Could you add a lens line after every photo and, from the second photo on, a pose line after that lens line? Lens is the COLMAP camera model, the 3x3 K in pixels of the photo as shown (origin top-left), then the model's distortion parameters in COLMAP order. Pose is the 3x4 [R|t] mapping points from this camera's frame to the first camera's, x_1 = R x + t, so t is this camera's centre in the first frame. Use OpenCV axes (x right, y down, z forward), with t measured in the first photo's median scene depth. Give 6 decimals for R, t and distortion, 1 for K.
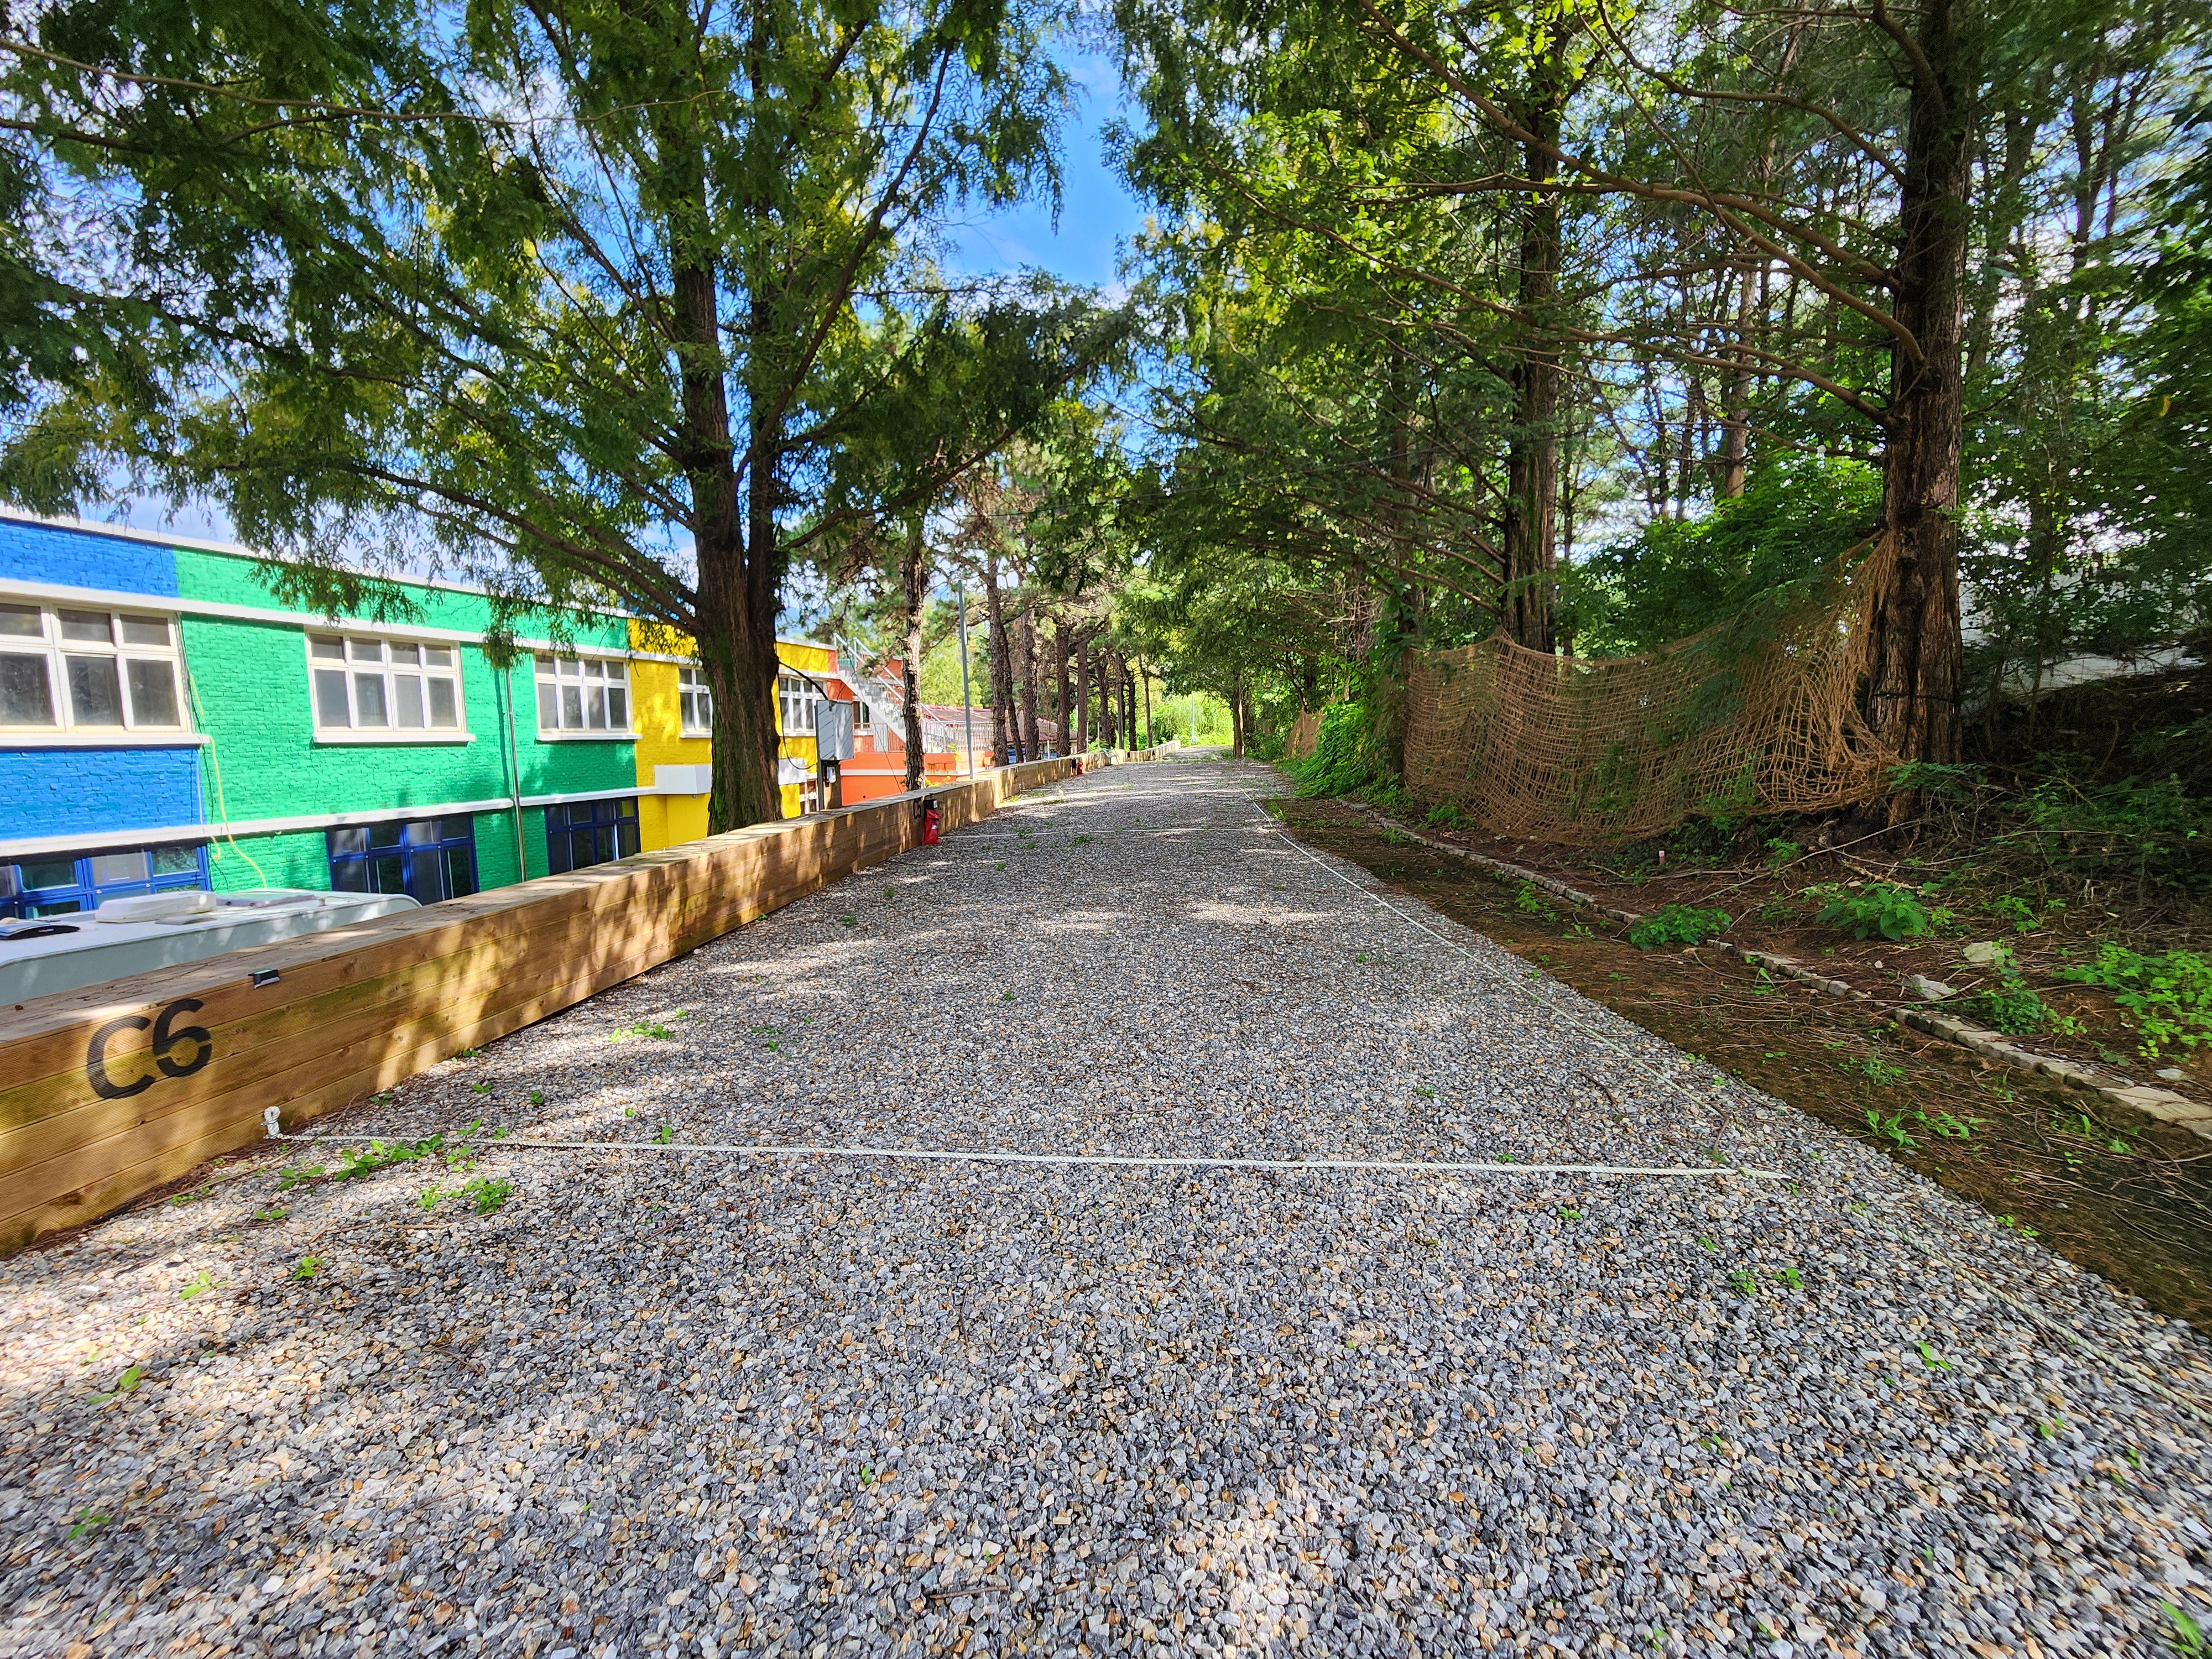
lens RADIAL K [[920.3, 0, 1103.8], [0, 920.3, 835.3], [0, 0, 1]] dist [0.002013, 0.000539]
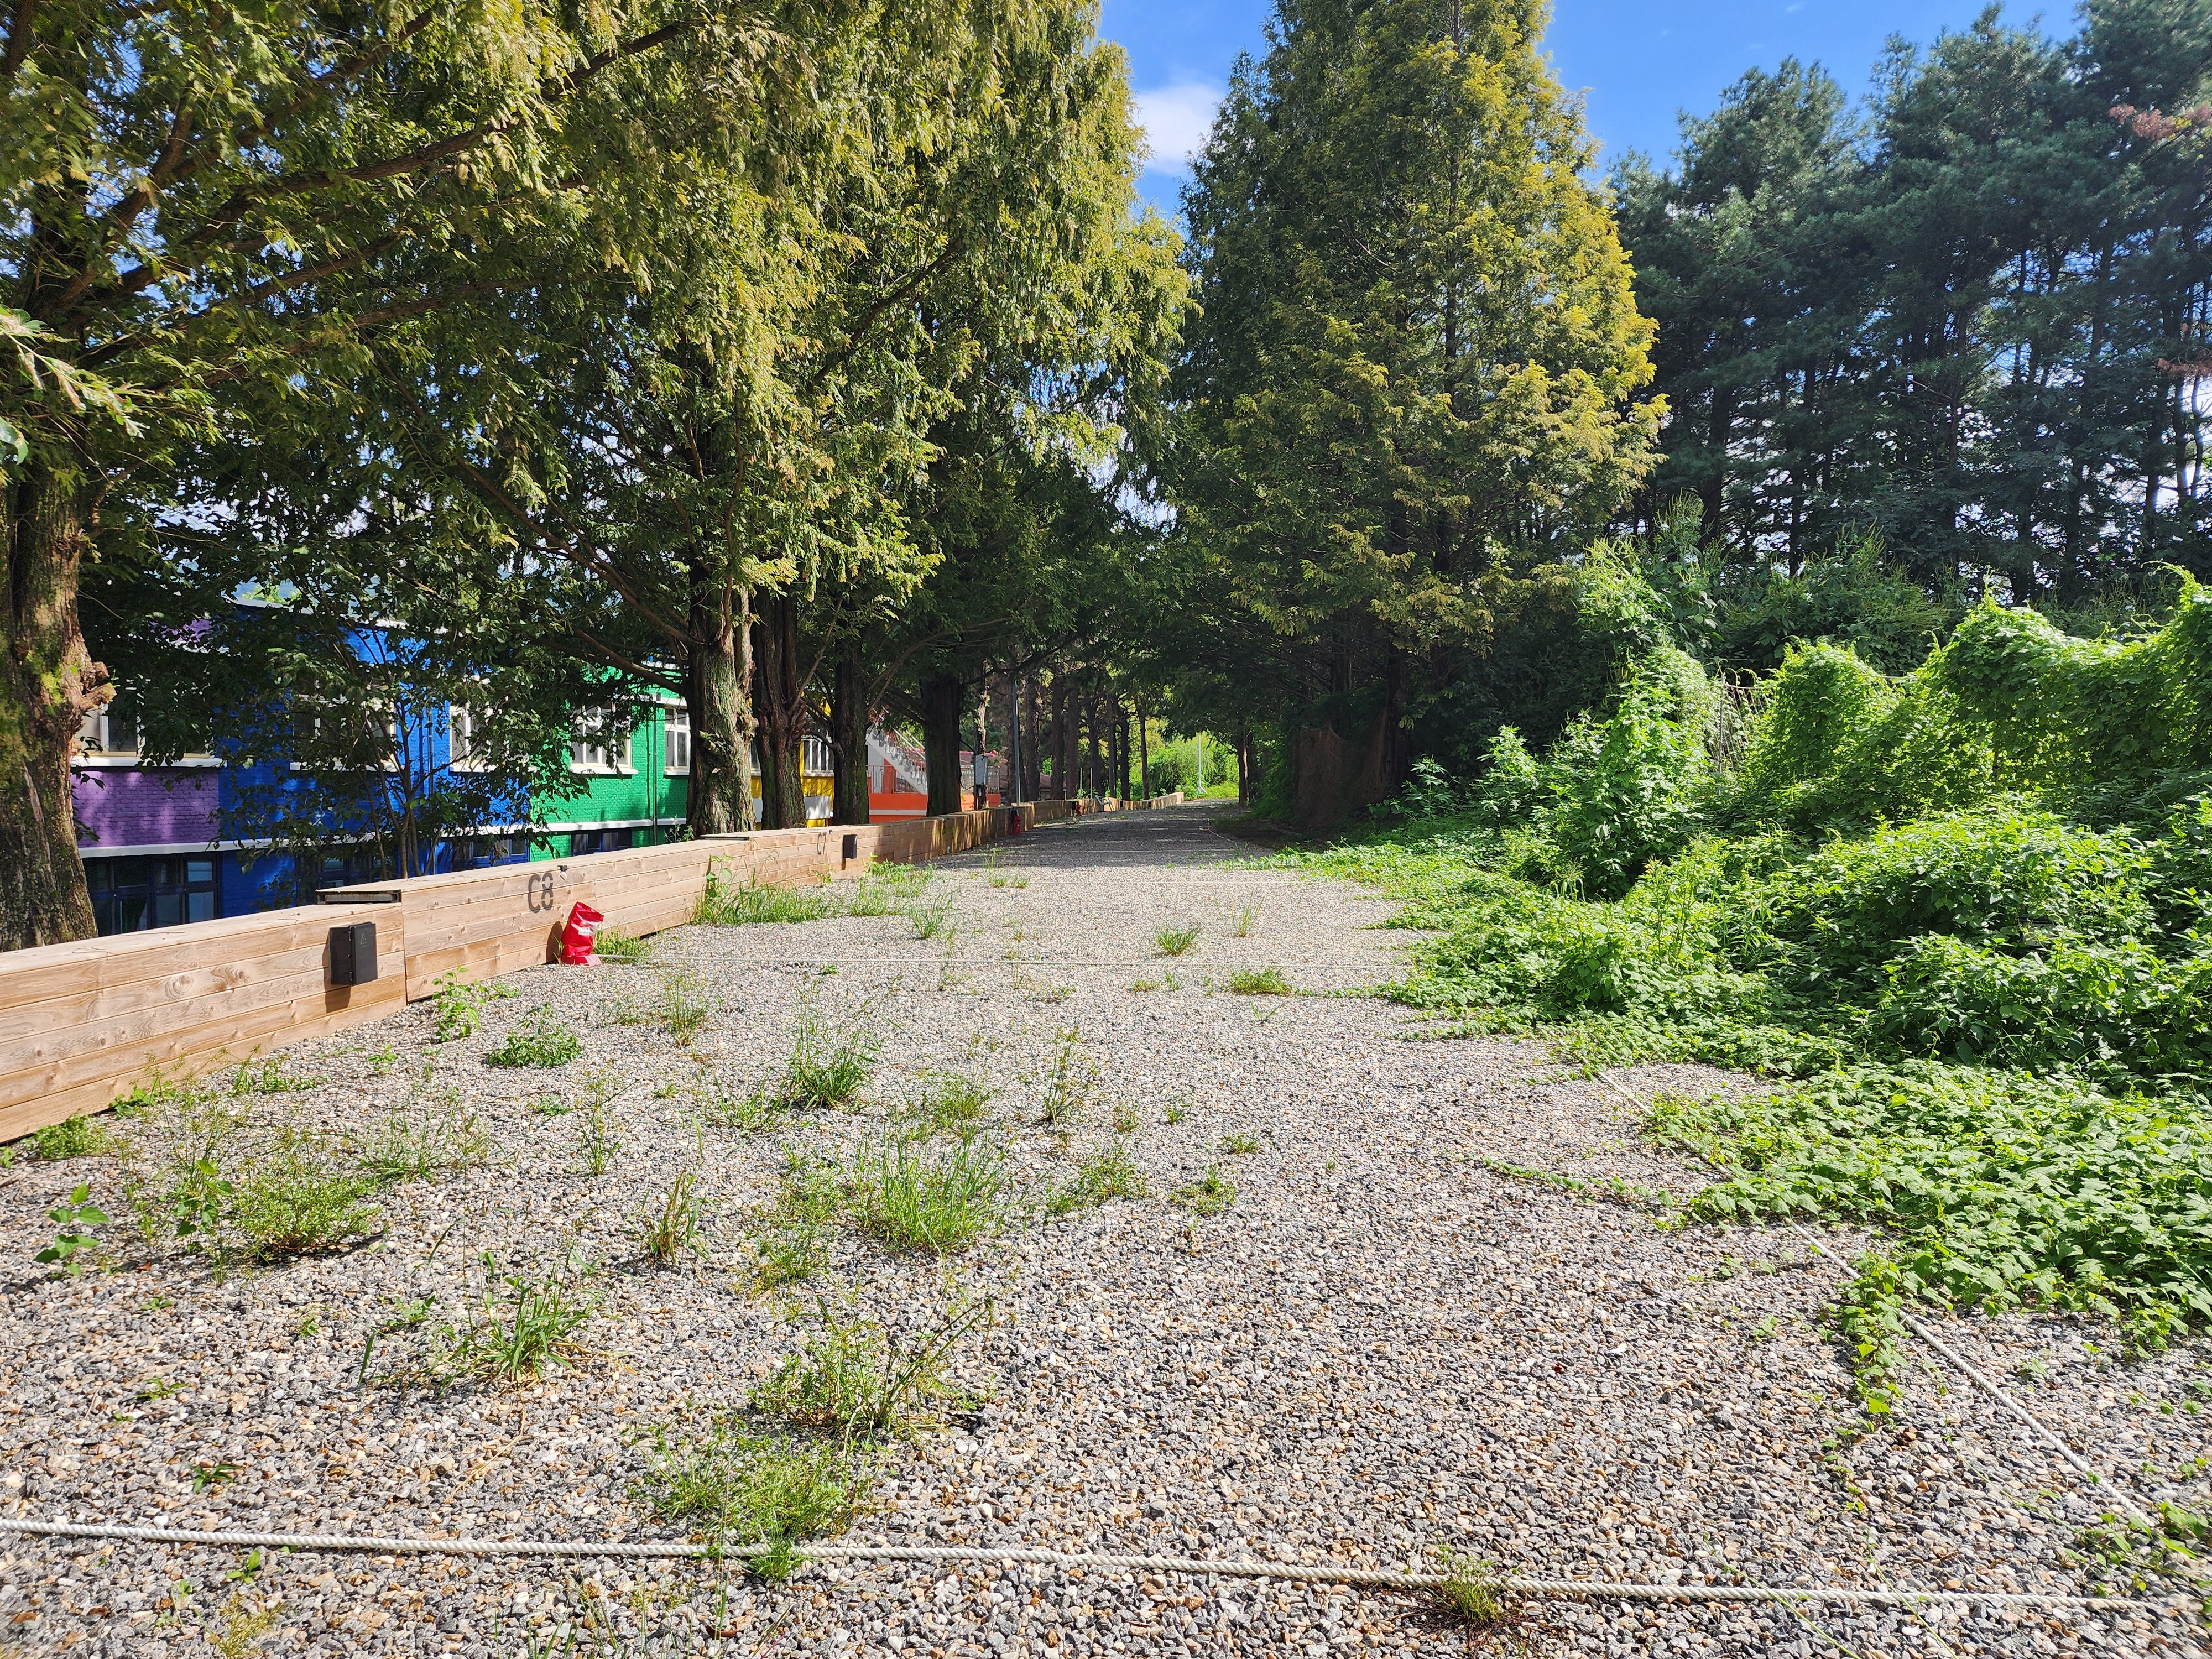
lens RADIAL K [[1467.7, 0, 1100.8], [0, 1467.7, 833.6], [0, 0, 1]] dist [0.096664, -0.079460]
pose [[0.999741, 0.015777, 0.016406, -0.013886], [-0.014466, 0.996911, -0.077195, 0.045398], [-0.017574, 0.076938, 0.996881, -0.374465]]
